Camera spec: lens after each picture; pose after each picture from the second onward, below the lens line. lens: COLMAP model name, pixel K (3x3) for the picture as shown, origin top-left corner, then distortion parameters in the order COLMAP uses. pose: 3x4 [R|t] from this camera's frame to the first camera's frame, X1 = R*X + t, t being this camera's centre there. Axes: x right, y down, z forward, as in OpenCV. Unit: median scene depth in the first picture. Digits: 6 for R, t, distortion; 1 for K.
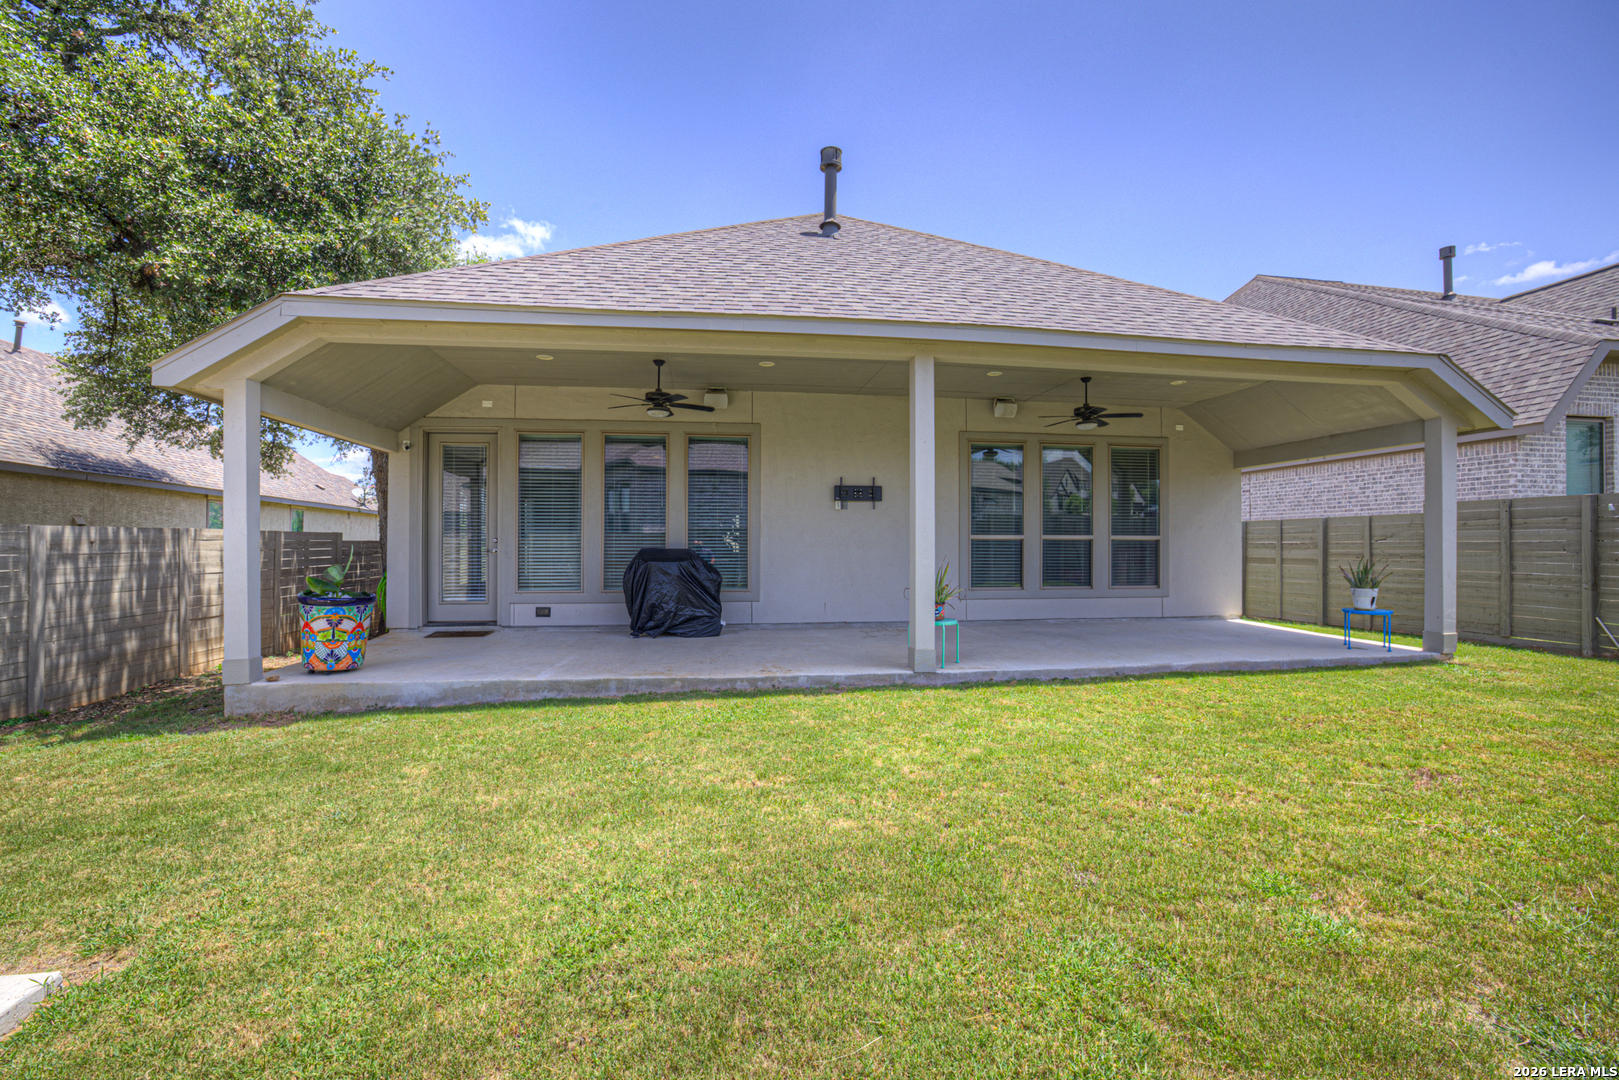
lens RADIAL K [[692.5, 0, 803.7], [0, 692.5, 542.2], [0, 0, 1]] dist [-0.041221, 0.013630]
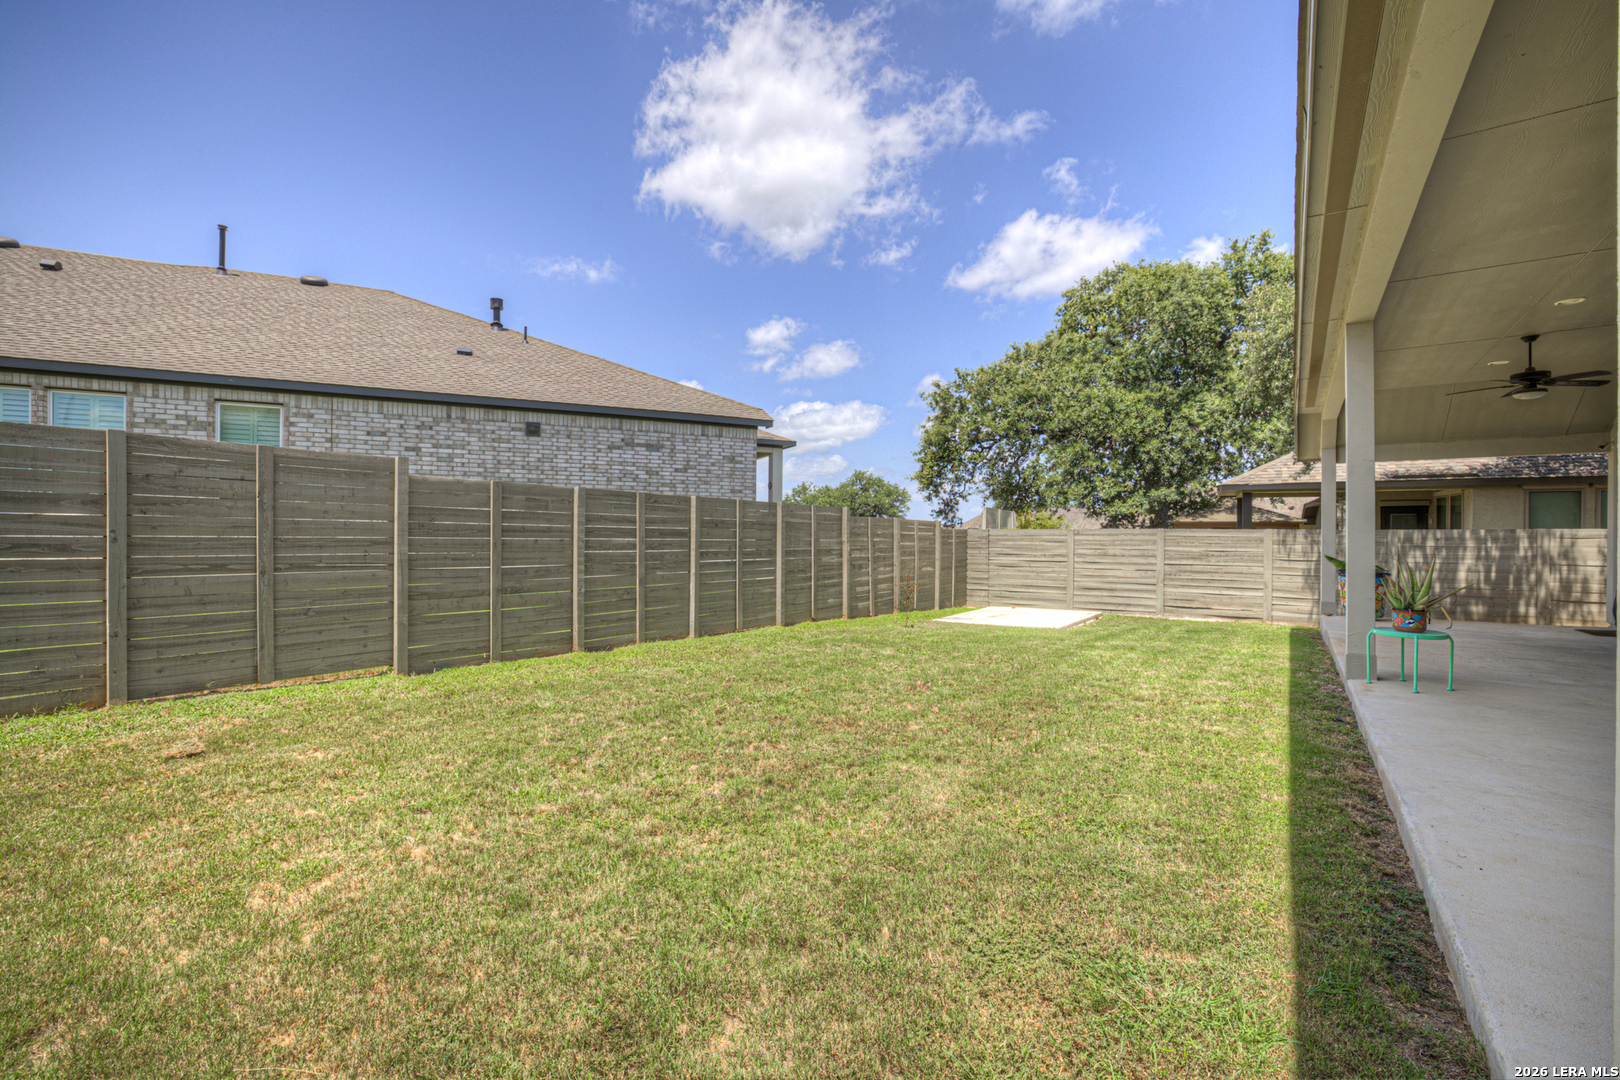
lens RADIAL K [[692.9, 0, 808.3], [0, 692.9, 539.1], [0, 0, 1]] dist [-0.041221, 0.013630]
pose [[-0.696259, -0.007188, -0.717755, 0.967210], [-0.007999, 0.999965, -0.002254, 0.012262], [0.717746, 0.004172, -0.696292, 0.835099]]
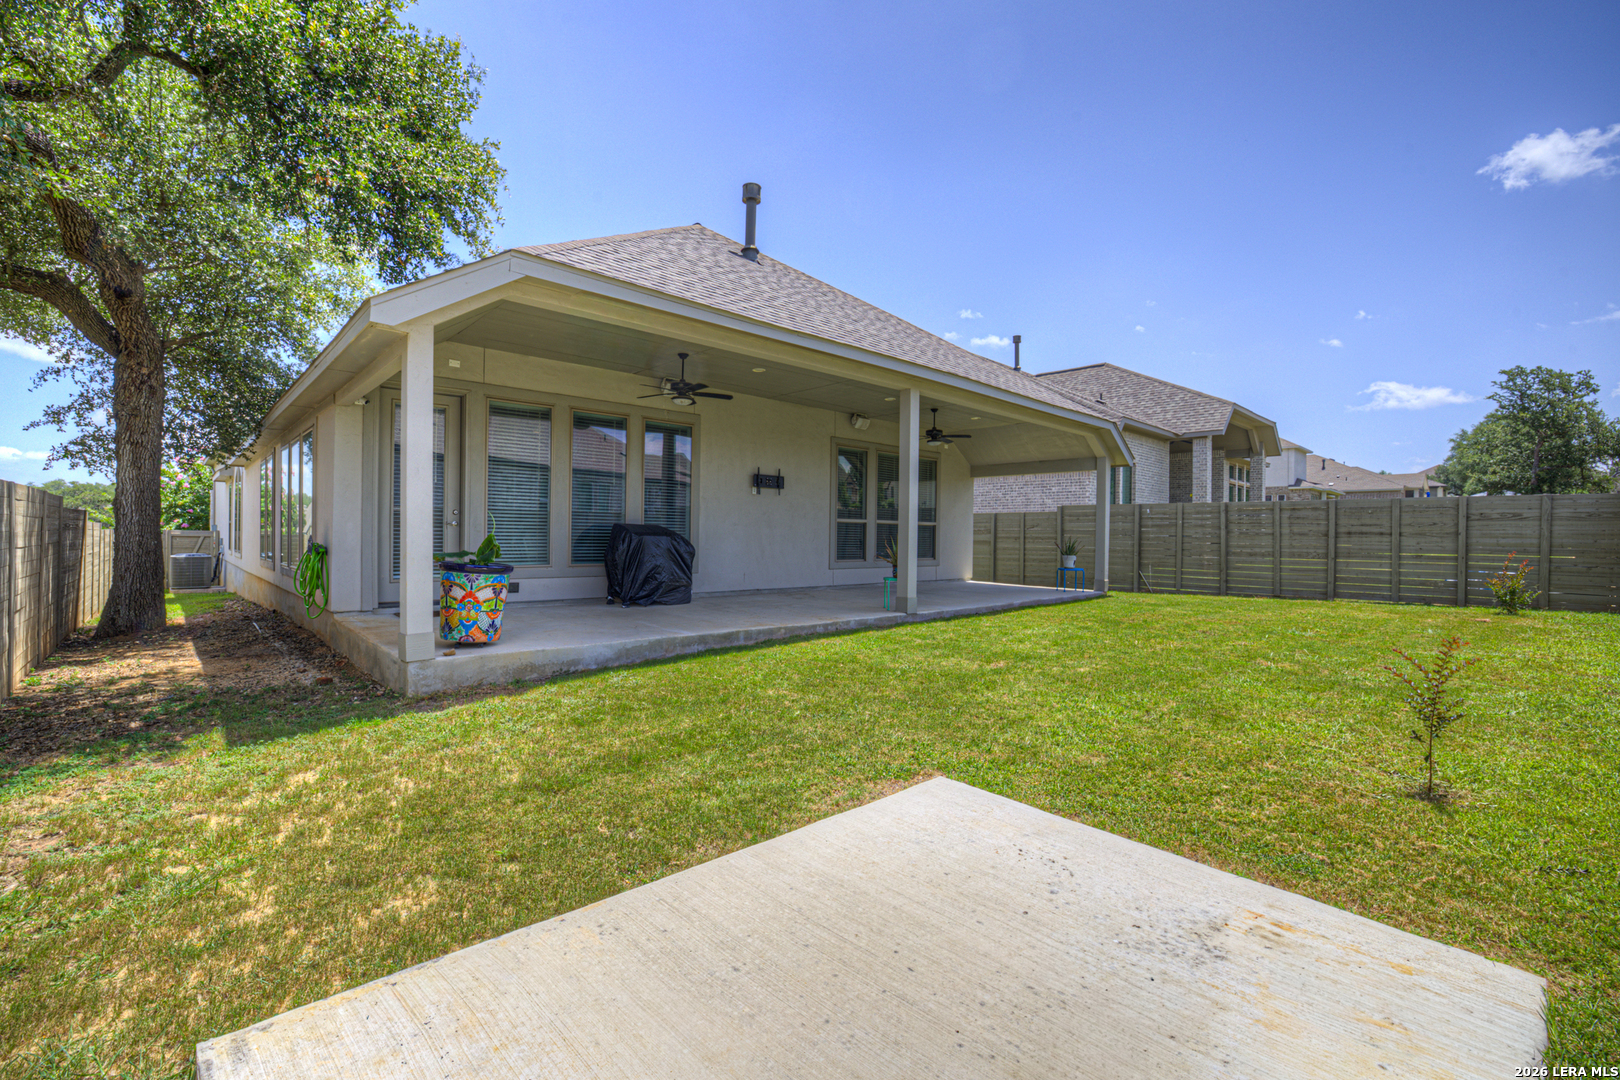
lens RADIAL K [[692.9, 0, 796.0], [0, 692.9, 544.1], [0, 0, 1]] dist [-0.041221, 0.013630]
pose [[0.828461, 0.002688, 0.560040, -0.607057], [-0.012802, 0.999818, 0.014138, 0.022270], [-0.559900, -0.018882, 0.828345, -0.025261]]
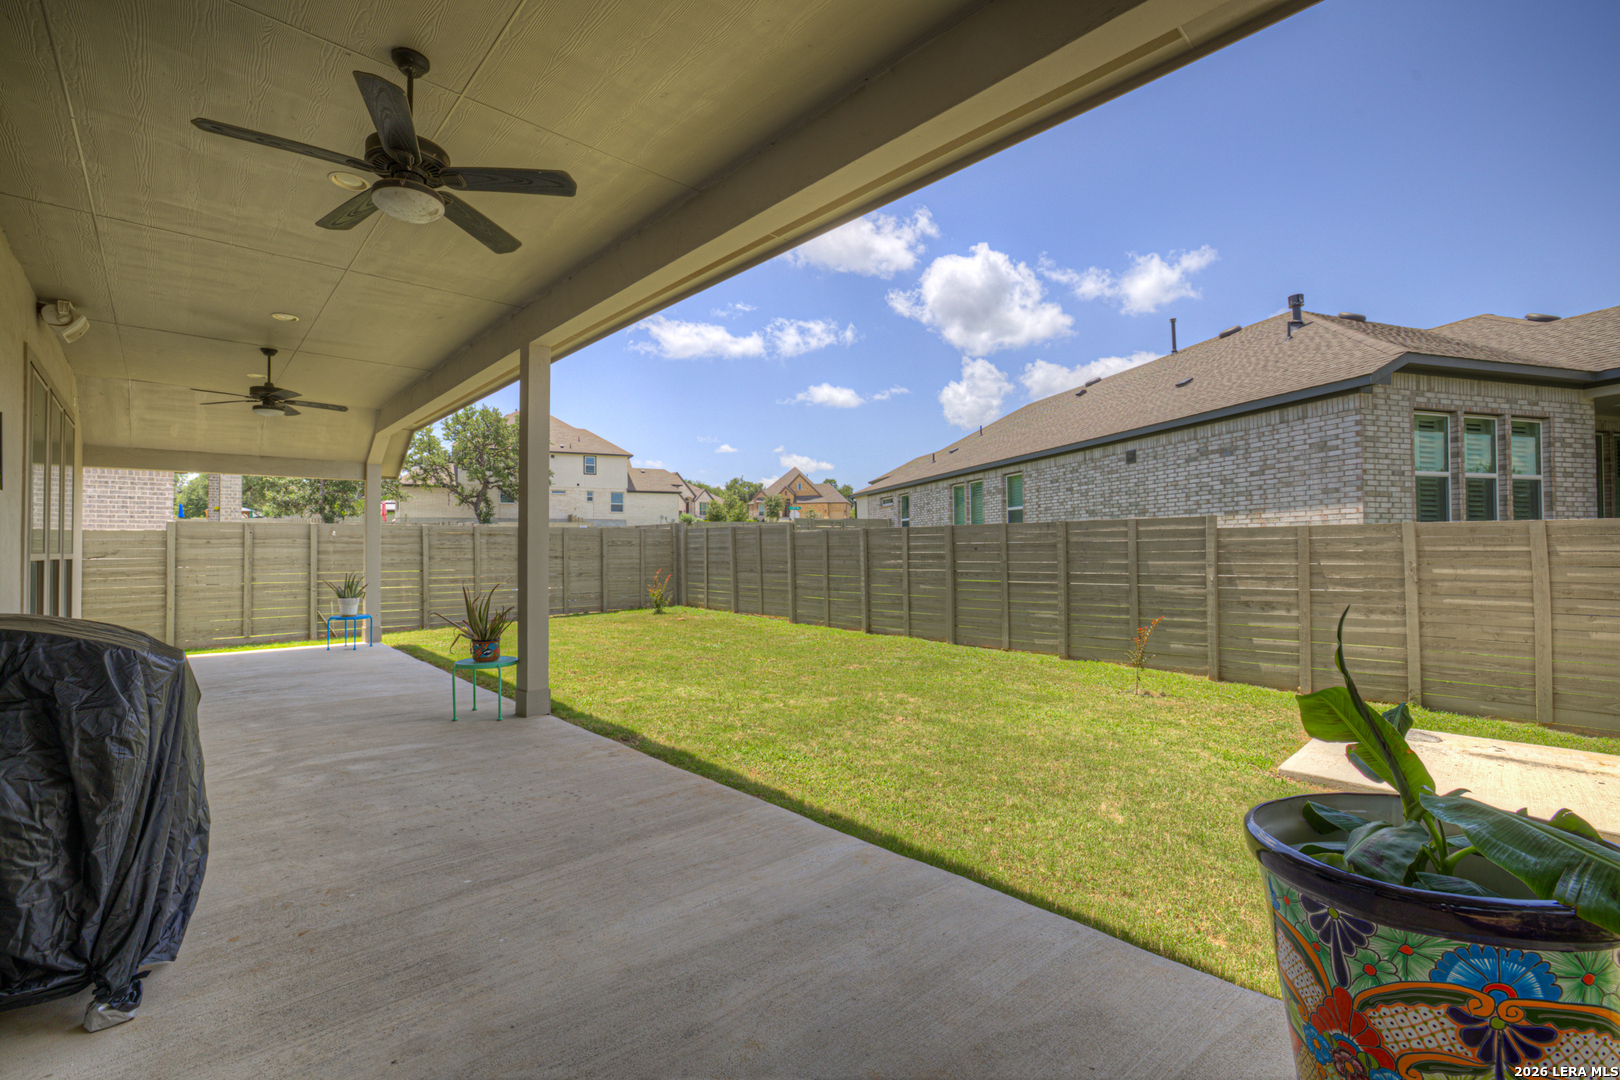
lens RADIAL K [[692.9, 0, 796.6], [0, 692.9, 540.2], [0, 0, 1]] dist [-0.041221, 0.013630]
pose [[-0.563277, 0.013393, 0.826159, -0.534089], [0.005202, 0.999906, -0.012663, -0.012117], [-0.826252, -0.002836, -0.563294, 0.919789]]
